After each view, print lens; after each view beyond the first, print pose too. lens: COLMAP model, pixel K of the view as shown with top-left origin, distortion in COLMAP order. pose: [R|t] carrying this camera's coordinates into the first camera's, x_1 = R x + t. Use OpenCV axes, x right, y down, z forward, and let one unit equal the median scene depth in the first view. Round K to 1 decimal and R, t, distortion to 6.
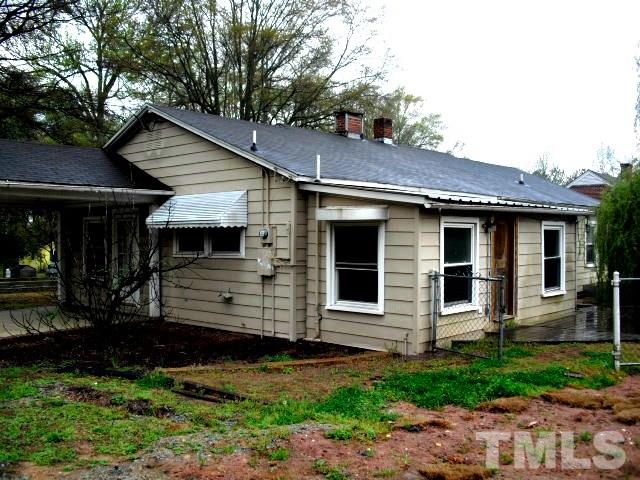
lens RADIAL K [[653.0, 0, 320.0], [0, 653.0, 240.0], [0, 0, 1]] dist [-0.212388, 0.196794]
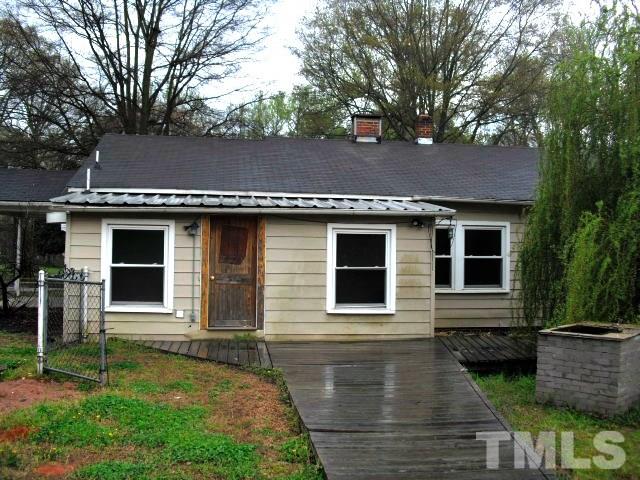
lens RADIAL K [[653.0, 0, 320.0], [0, 653.0, 240.0], [0, 0, 1]] dist [-0.212388, 0.196794]
pose [[0.770594, 0.004685, -0.637310, 0.946245], [-0.020540, 0.999636, -0.017486, 0.008285], [0.636996, 0.026565, 0.770409, 0.349745]]
